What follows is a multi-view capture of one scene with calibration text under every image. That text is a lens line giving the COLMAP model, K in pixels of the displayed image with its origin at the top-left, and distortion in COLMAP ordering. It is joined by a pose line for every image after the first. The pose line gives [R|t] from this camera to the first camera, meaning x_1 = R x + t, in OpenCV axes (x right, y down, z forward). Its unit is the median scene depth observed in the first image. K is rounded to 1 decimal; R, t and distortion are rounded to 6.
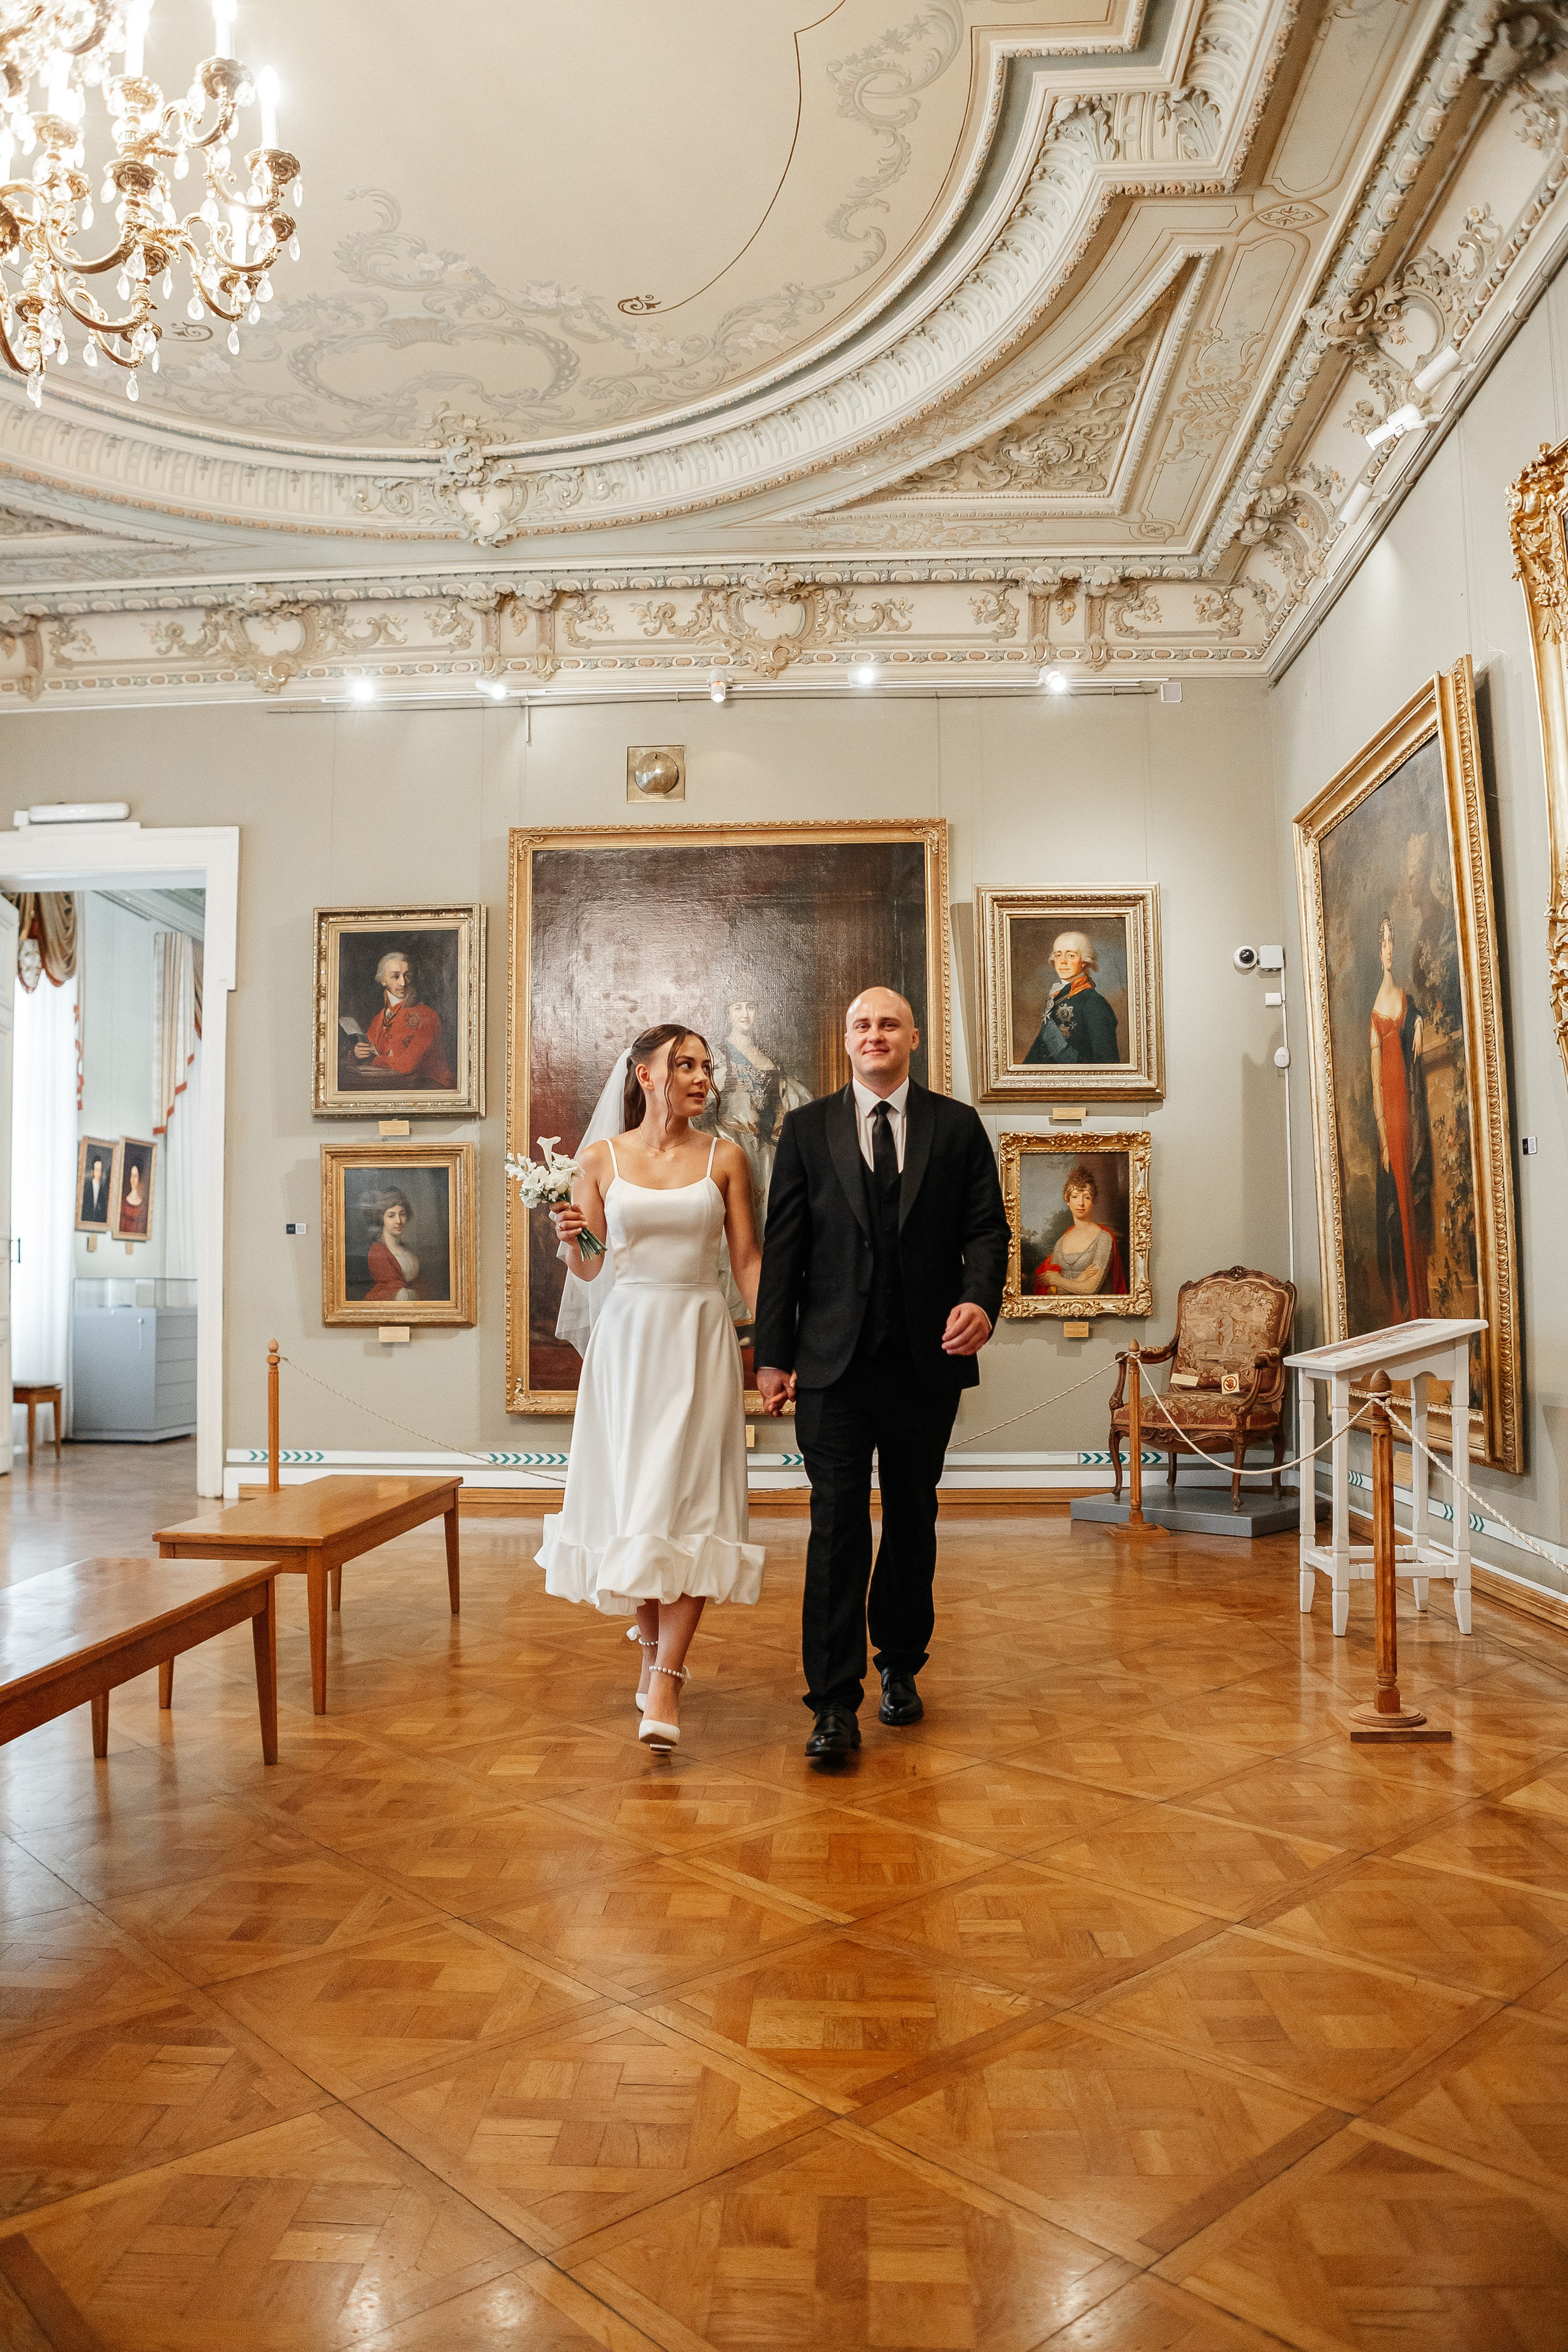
lens RADIAL K [[1625.8, 0, 755.4], [0, 1625.8, 1176.9], [0, 0, 1]] dist [-0.139306, 0.072476]
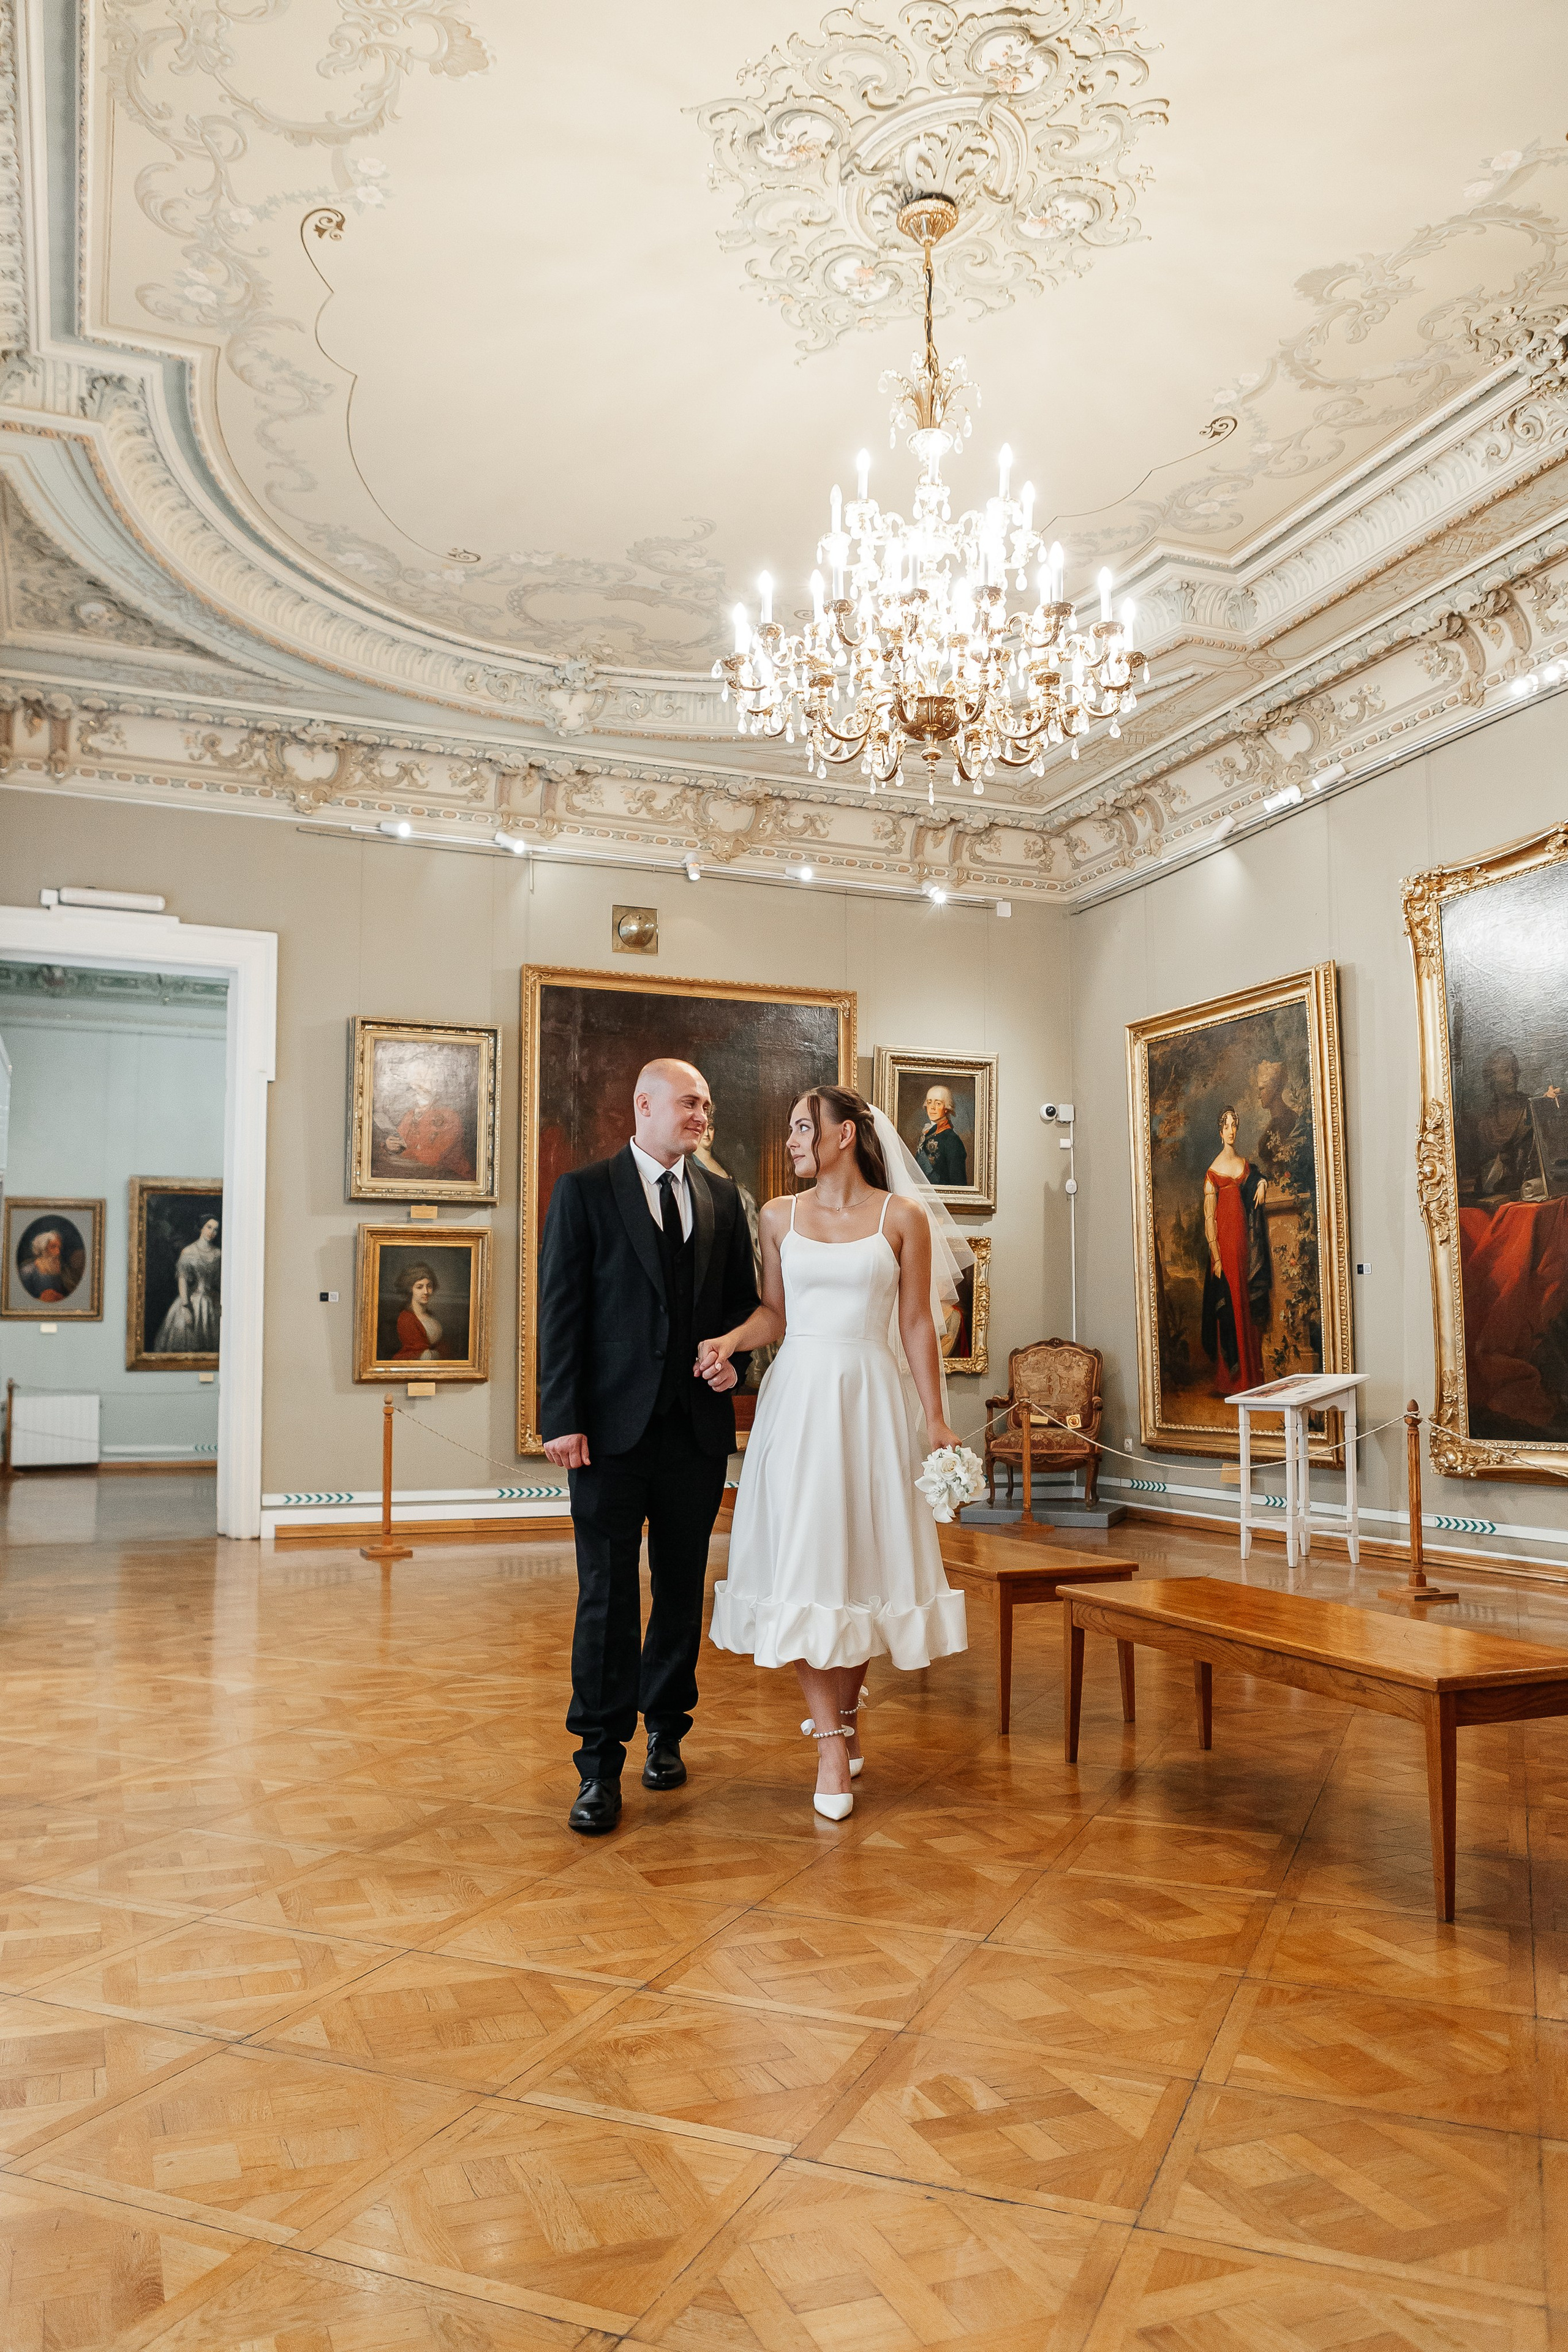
lens RADIAL K [[1693.6, 0, 762.2], [0, 1693.6, 1218.9], [0, 0, 1]] dist [-0.036219, 0.033018]
pose [[0.910610, 0.037503, 0.411563, -0.514182], [-0.033677, 0.999296, -0.016546, -0.013710], [-0.411893, 0.001207, 0.911231, -0.218382]]
